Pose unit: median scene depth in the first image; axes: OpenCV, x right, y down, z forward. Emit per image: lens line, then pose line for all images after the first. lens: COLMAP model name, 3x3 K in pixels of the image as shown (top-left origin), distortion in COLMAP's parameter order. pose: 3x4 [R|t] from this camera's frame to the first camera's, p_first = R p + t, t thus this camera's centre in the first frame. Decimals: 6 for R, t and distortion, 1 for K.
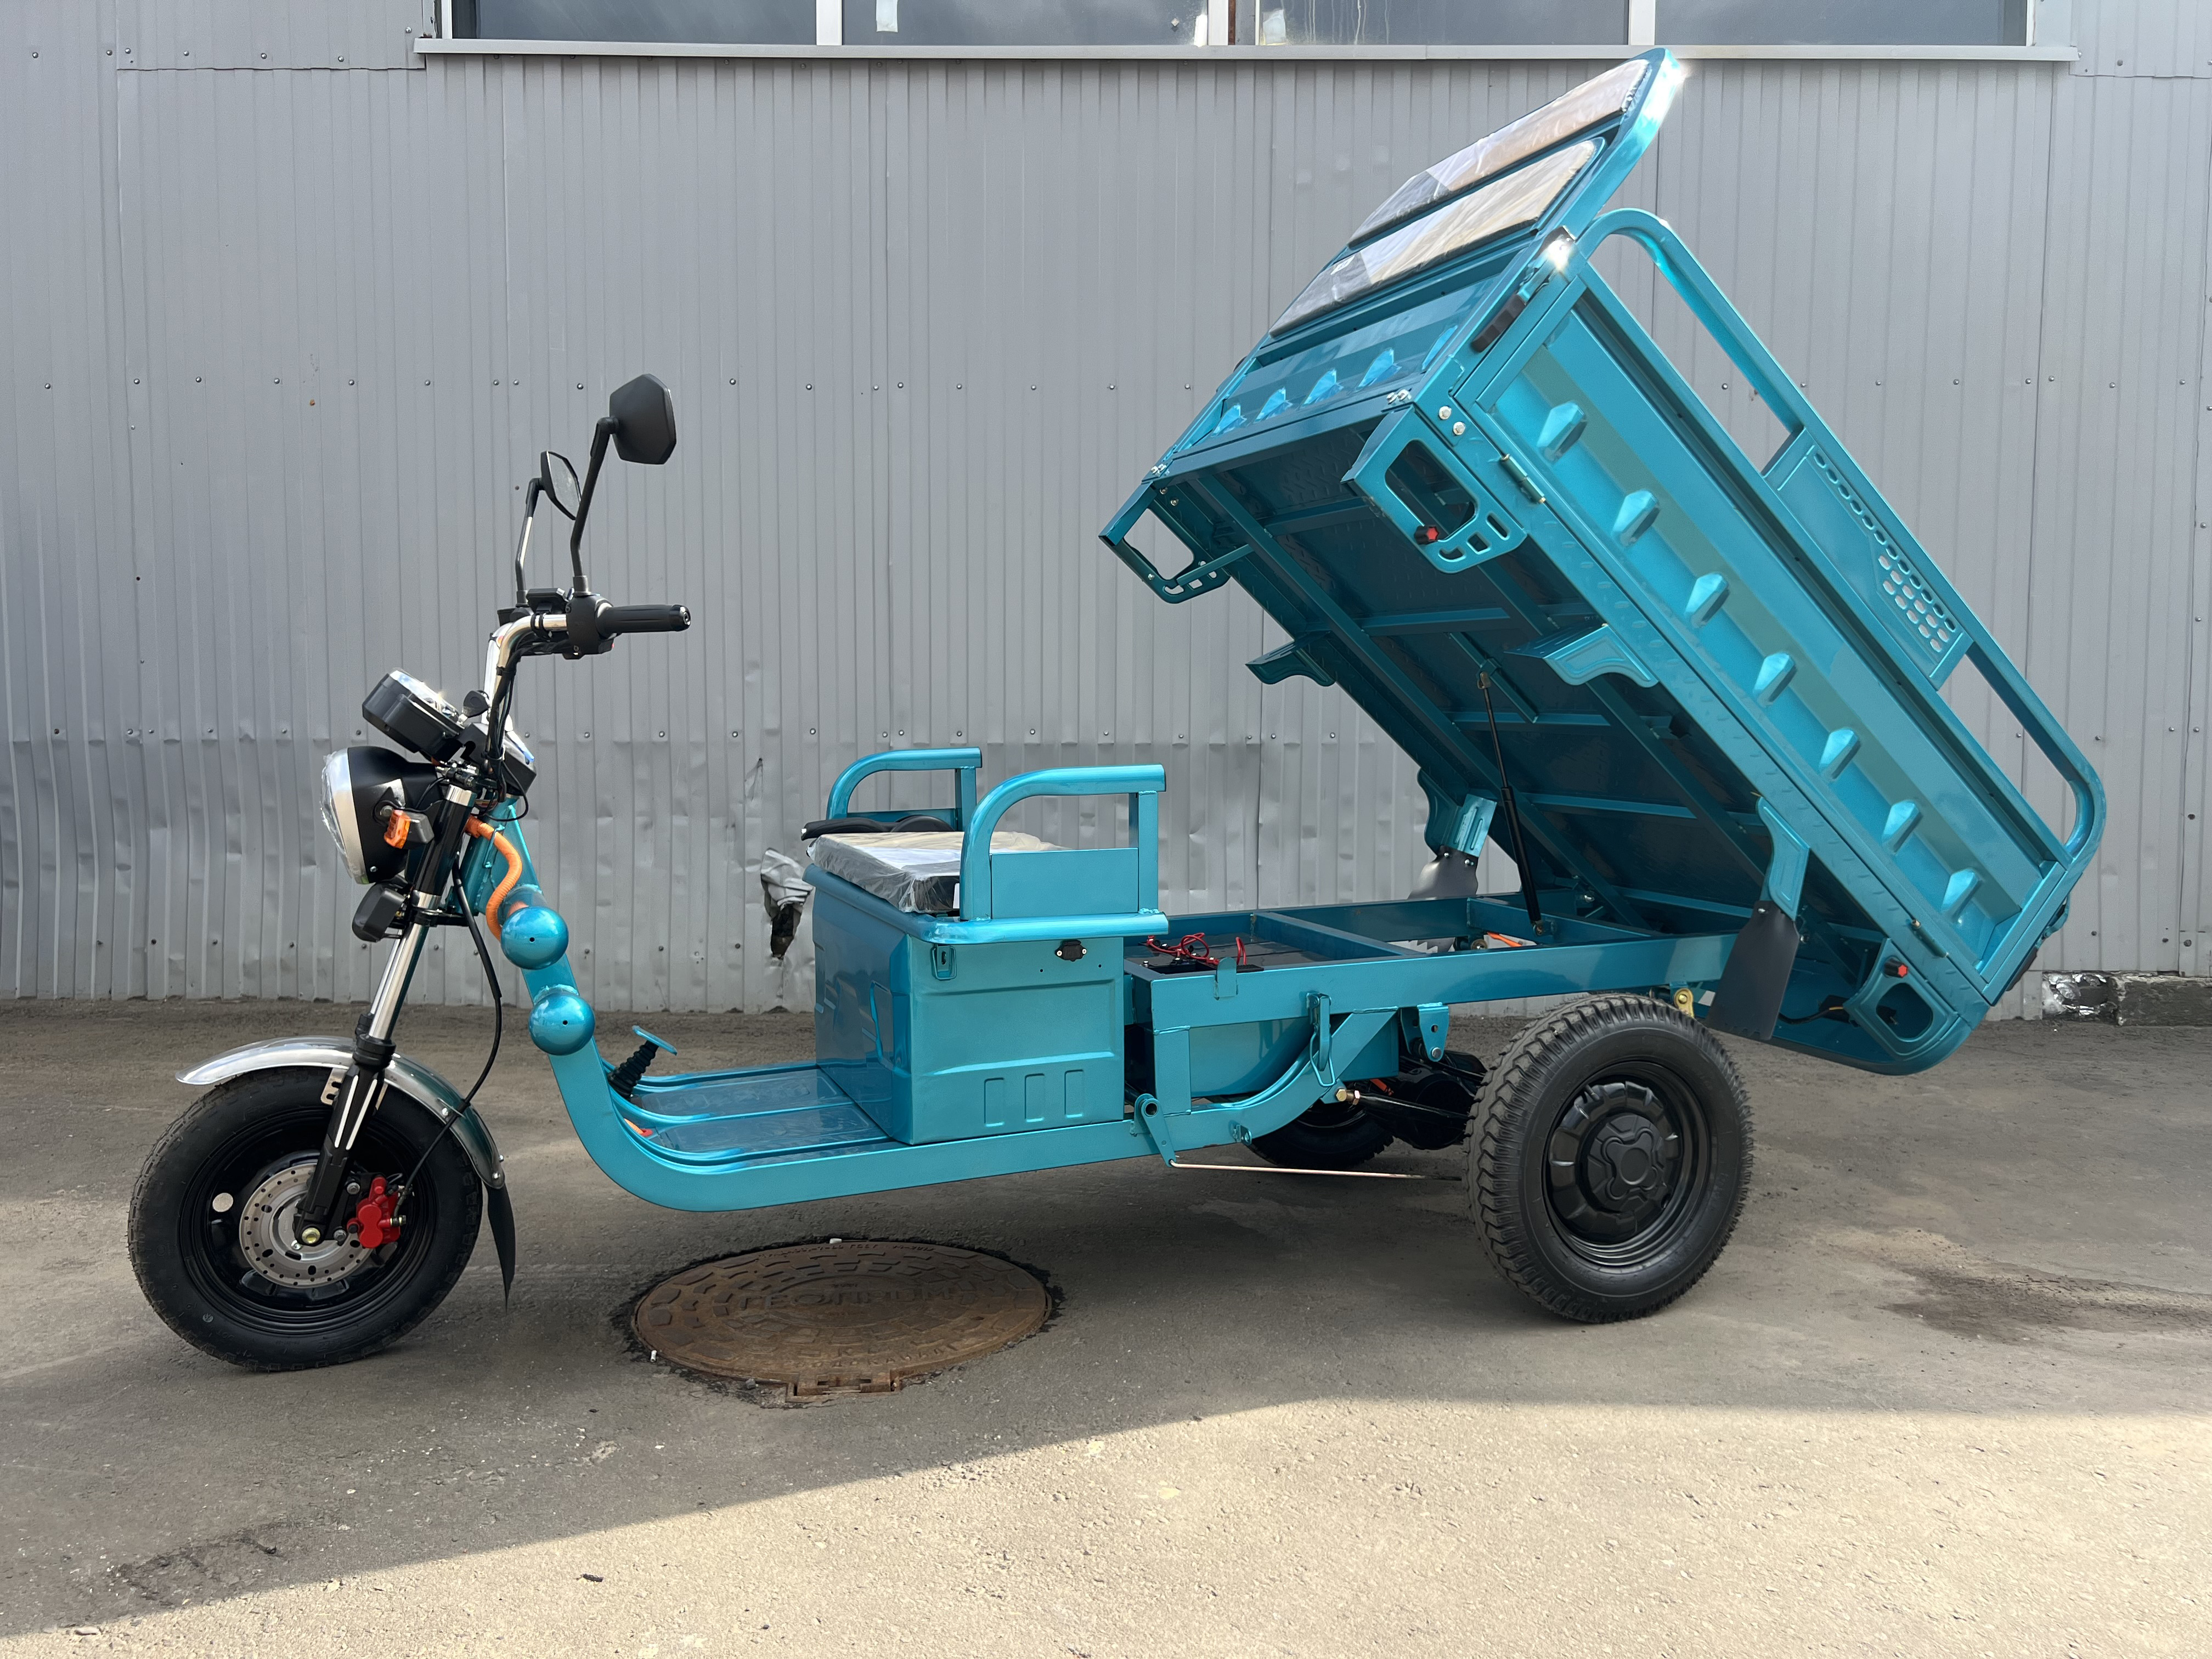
lens RADIAL K [[1653.5, 0, 1106.0], [0, 1653.5, 829.5], [0, 0, 1]] dist [0.043855, -0.051967]
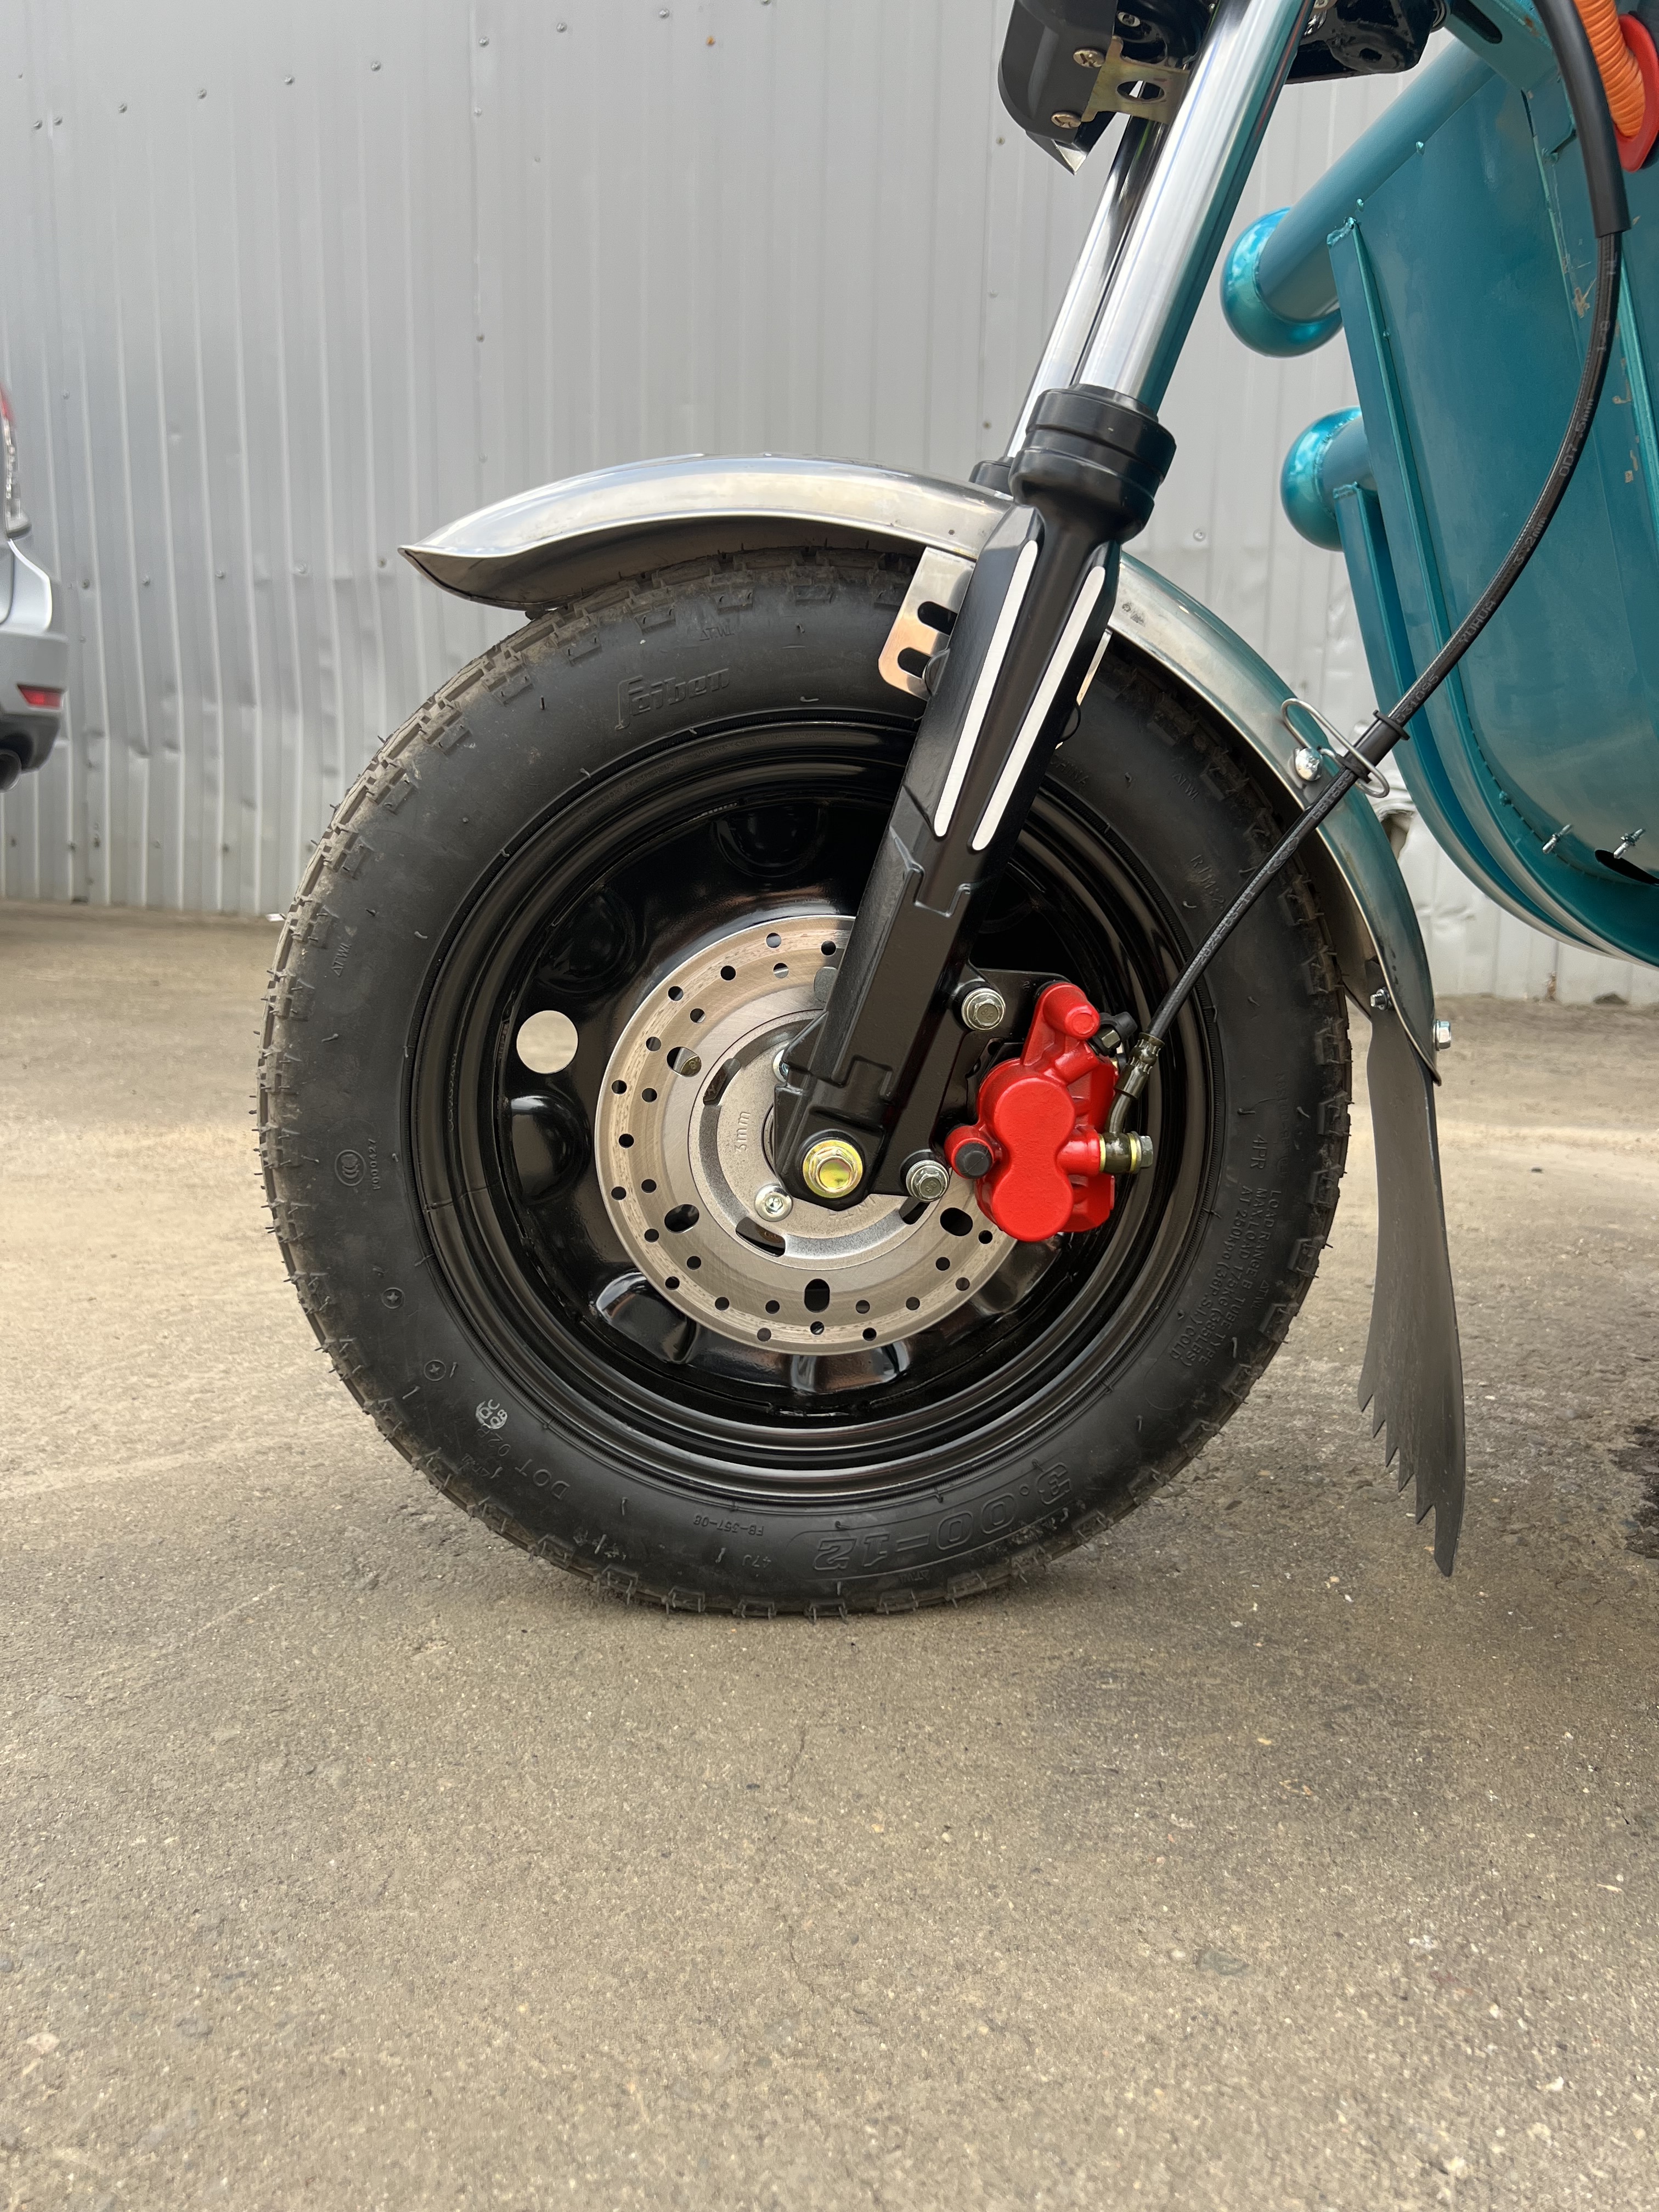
lens RADIAL K [[1653.5, 0, 829.5], [0, 1653.5, 1106.0], [0, 0, 1]] dist [0.043855, -0.051967]
pose [[0.942898, 0.073837, -0.324796, -0.327921], [-0.040240, 0.993230, 0.108975, 0.171421], [0.330643, -0.089683, 0.939485, 0.628624]]
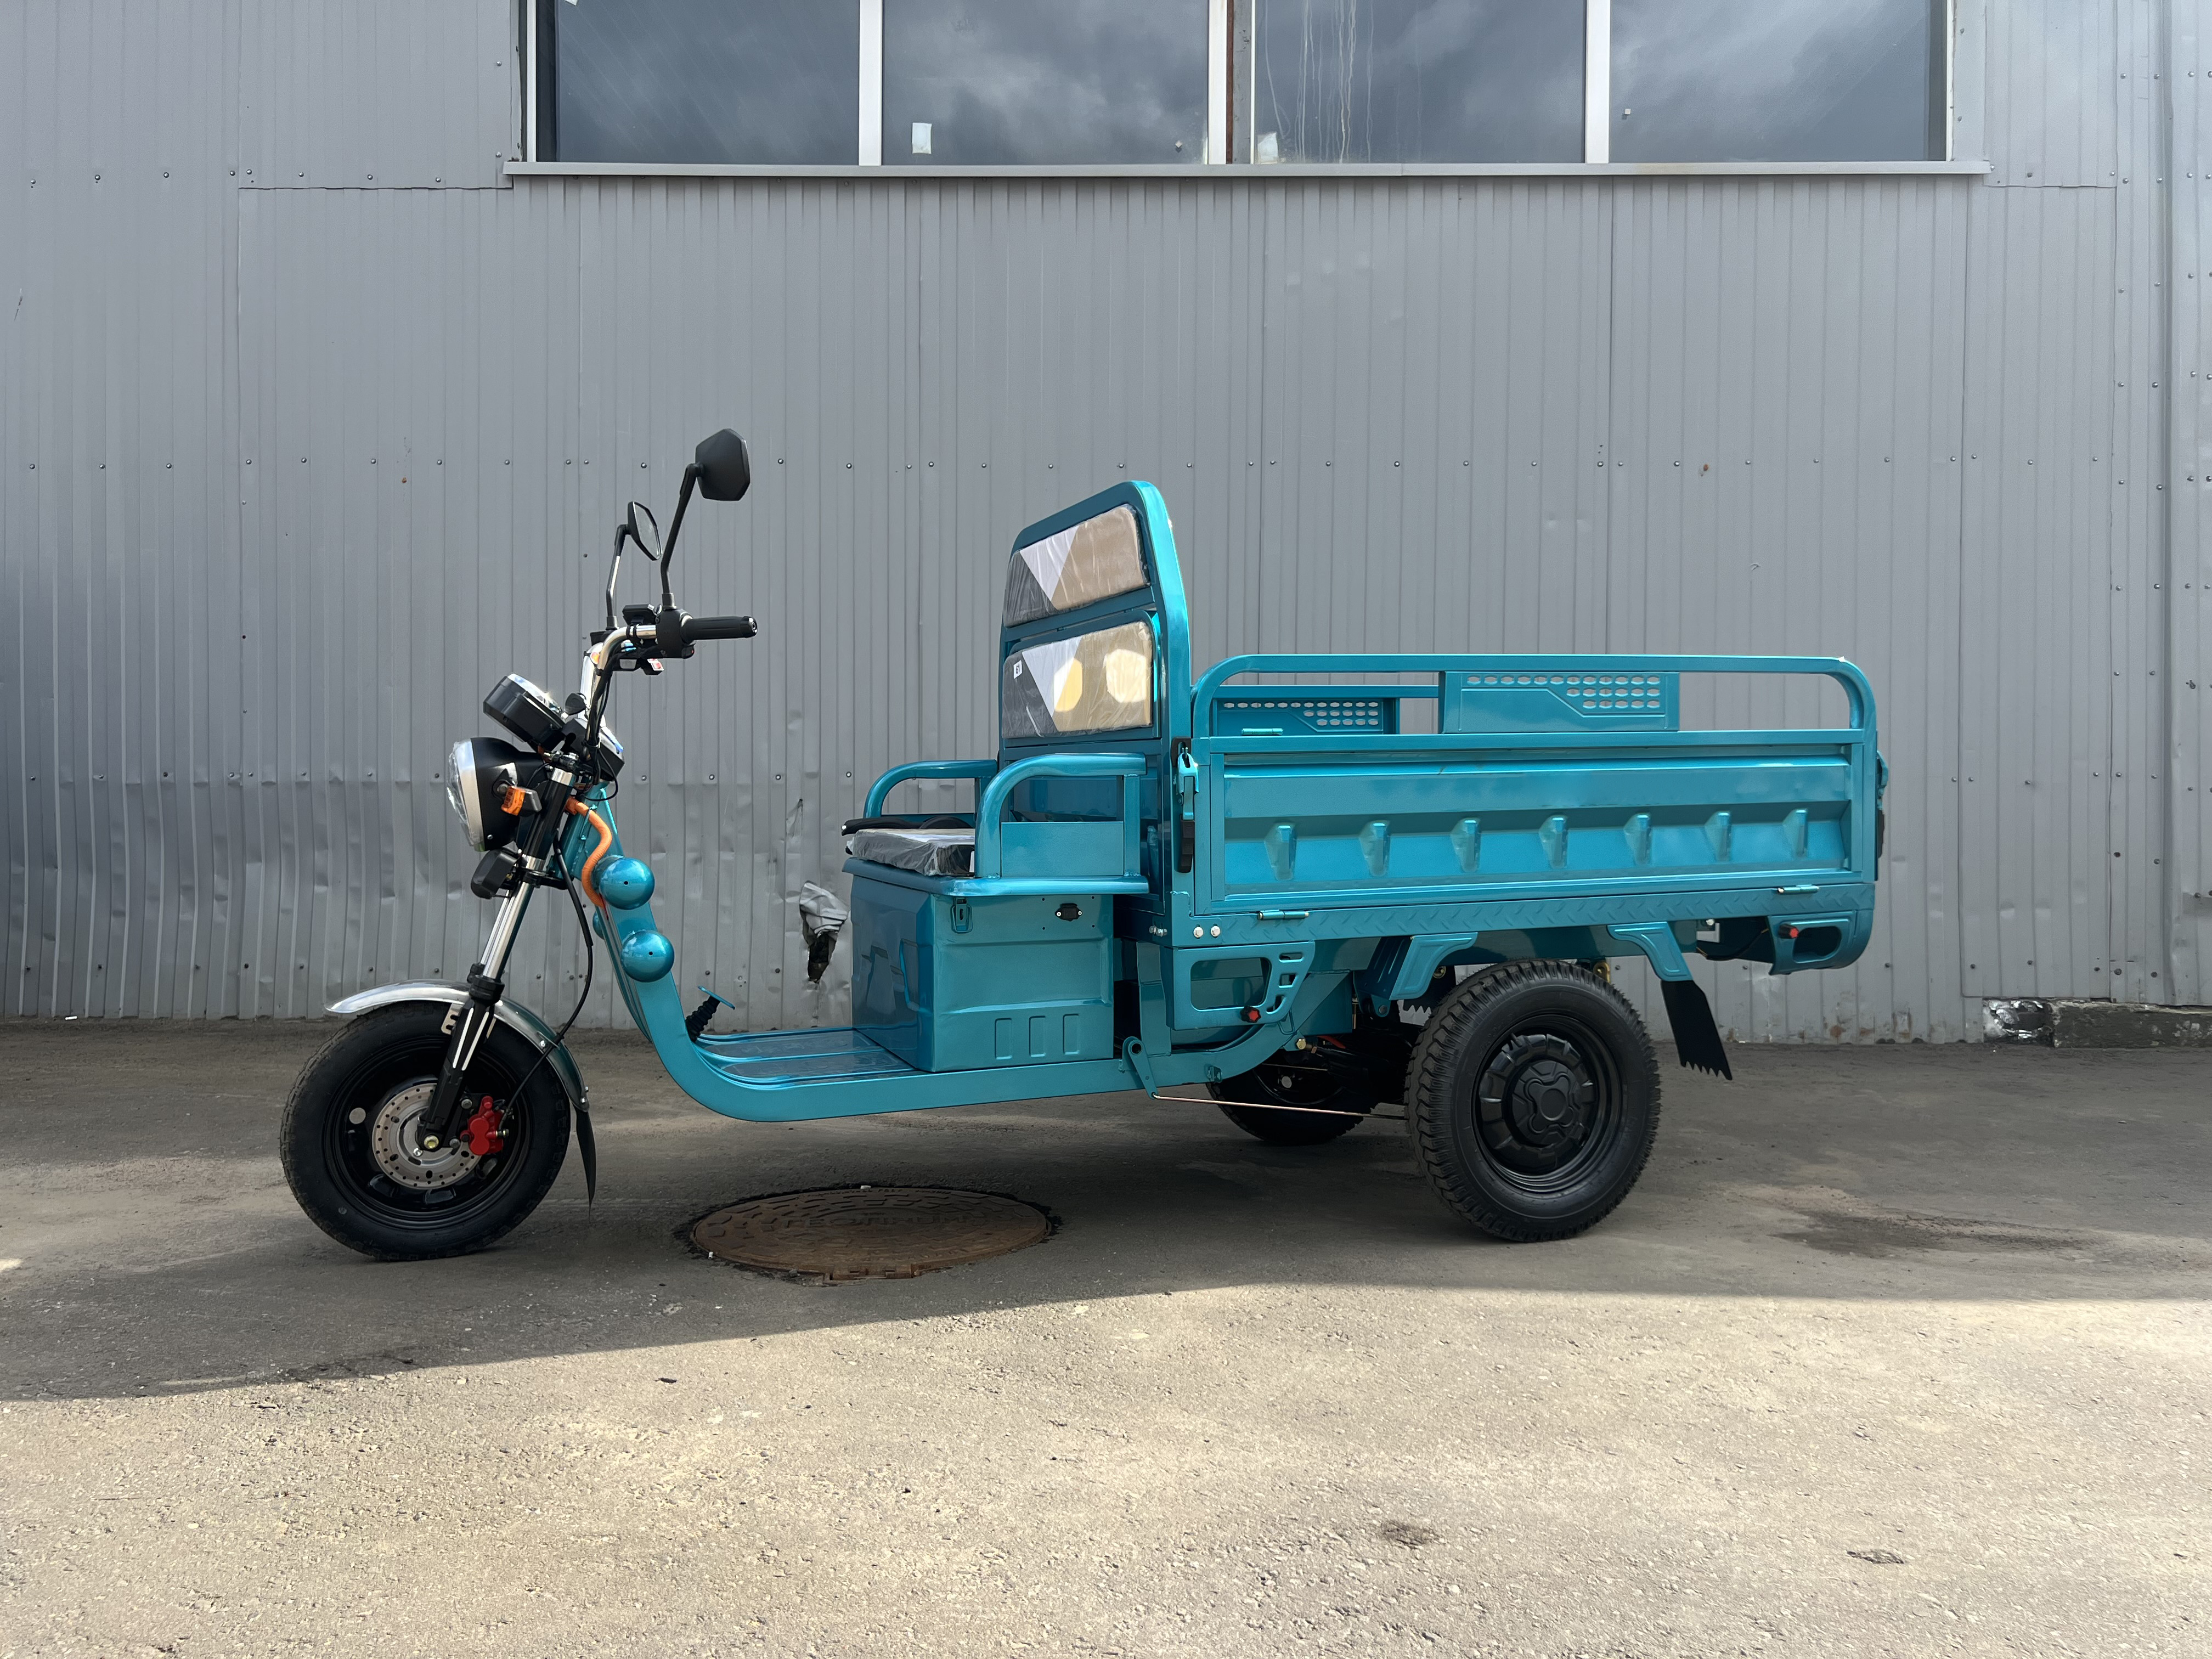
lens RADIAL K [[1659.2, 0, 1106.0], [0, 1659.2, 829.5], [0, 0, 1]] dist [0.063151, -0.087602]
pose [[0.999834, 0.002341, -0.018090, 0.024721], [-0.003404, 0.998255, -0.058951, 0.074103], [0.017921, 0.059002, 0.998097, -0.172024]]
